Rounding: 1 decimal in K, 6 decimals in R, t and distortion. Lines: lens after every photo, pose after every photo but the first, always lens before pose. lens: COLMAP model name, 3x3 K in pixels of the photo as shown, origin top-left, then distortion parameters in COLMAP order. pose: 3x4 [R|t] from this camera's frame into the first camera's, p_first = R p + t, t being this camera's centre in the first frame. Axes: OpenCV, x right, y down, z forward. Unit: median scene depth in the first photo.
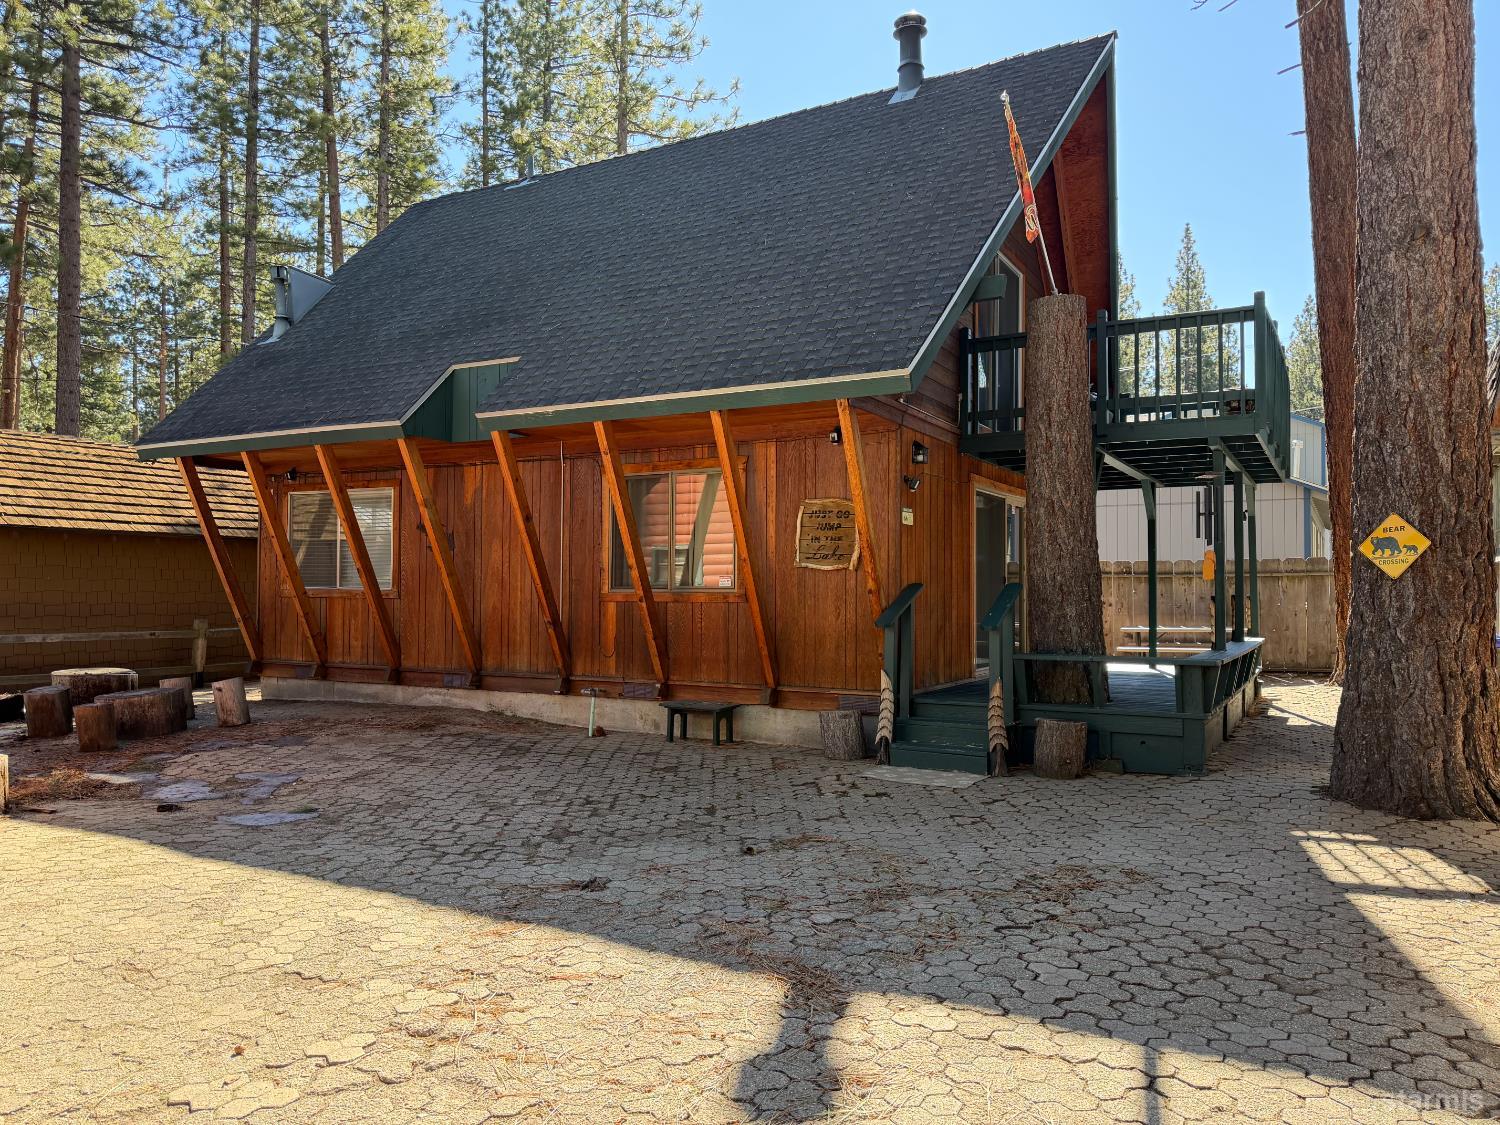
lens RADIAL K [[1046.9, 0, 750.0], [0, 1046.9, 562.5], [0, 0, 1]] dist [0.121320, -0.199595]
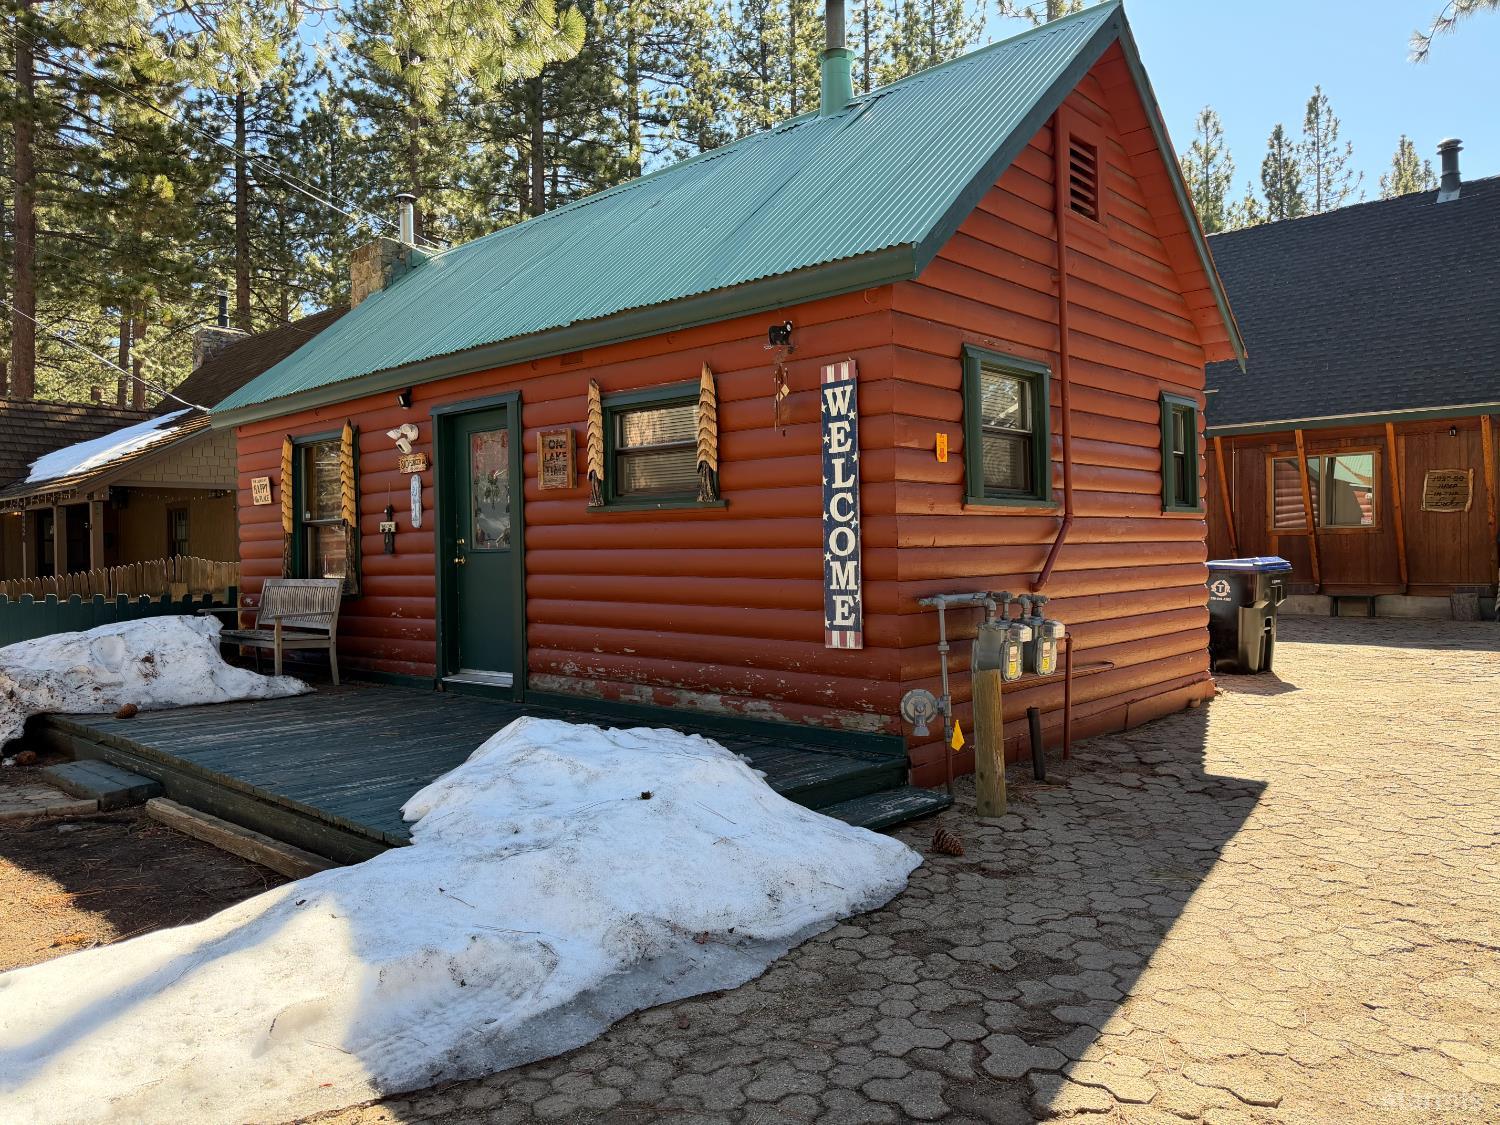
lens RADIAL K [[1049.6, 0, 750.0], [0, 1049.6, 562.5], [0, 0, 1]] dist [0.034672, -0.052744]
pose [[0.971533, -0.013541, -0.236517, -0.547163], [0.022564, 0.999115, 0.035486, 0.002463], [0.235827, -0.039812, 0.970979, -0.808598]]
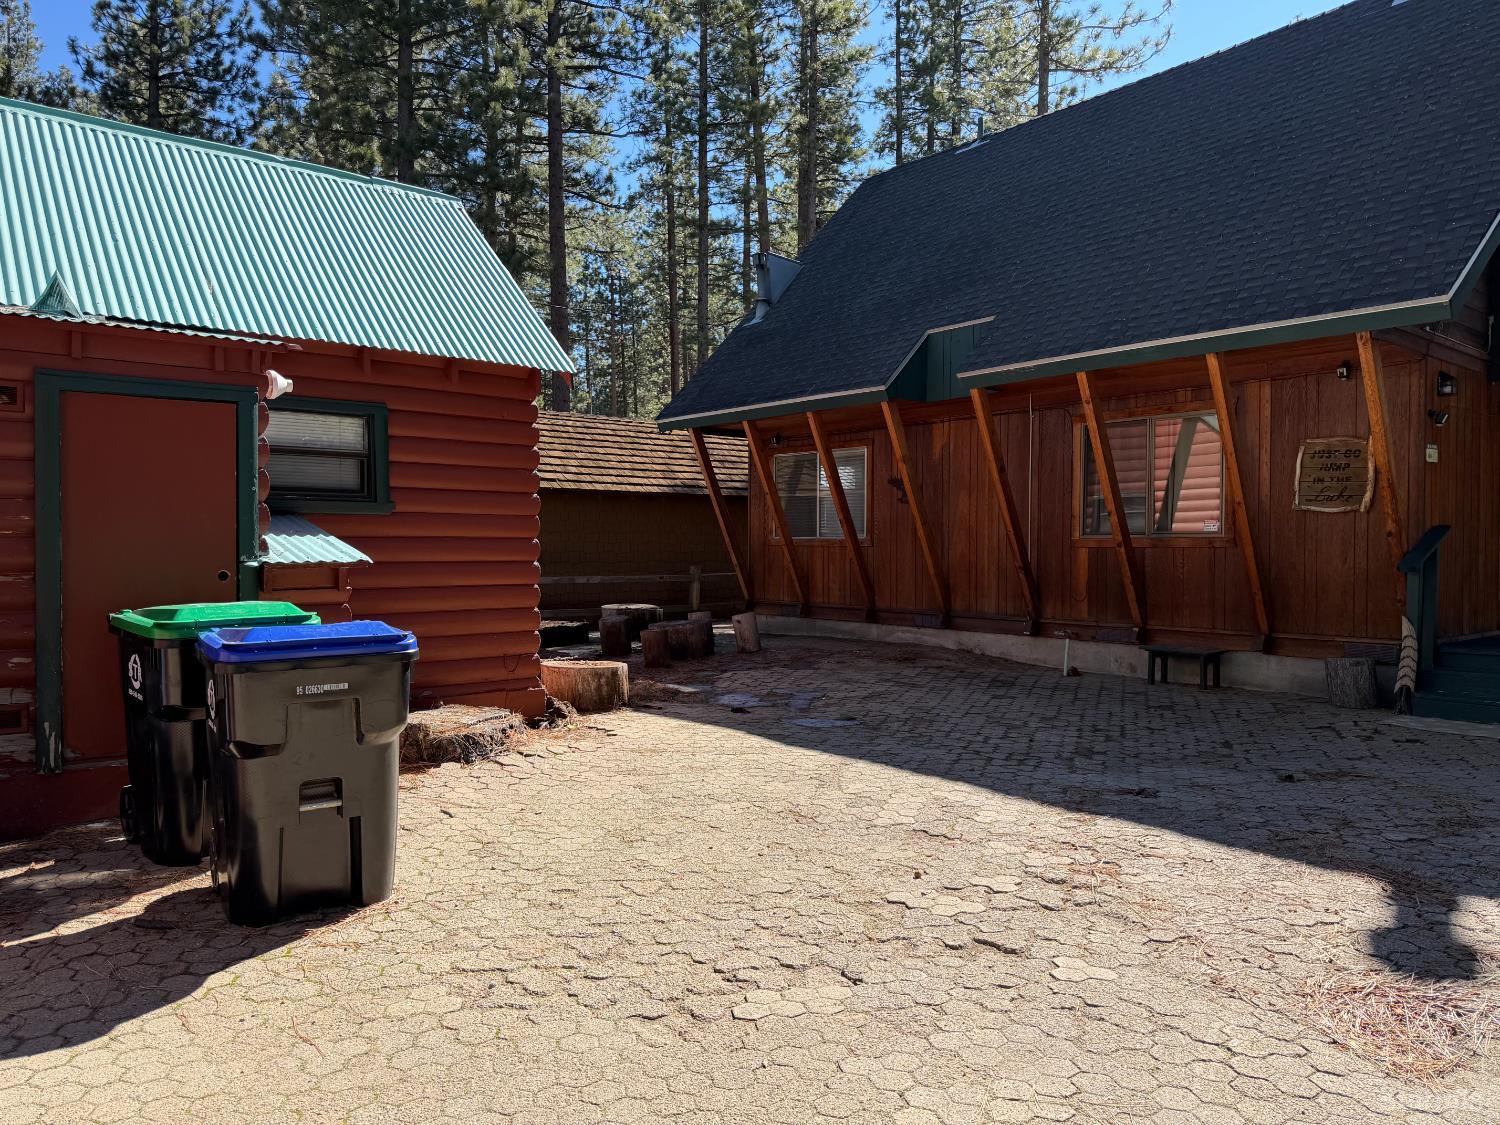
lens RADIAL K [[1046.9, 0, 750.0], [0, 1046.9, 562.5], [0, 0, 1]] dist [0.121320, -0.199595]
pose [[0.933429, 0.002178, -0.358756, -0.065624], [0.013181, 0.999098, 0.040361, 0.005907], [0.358520, -0.042403, 0.932559, -0.087465]]
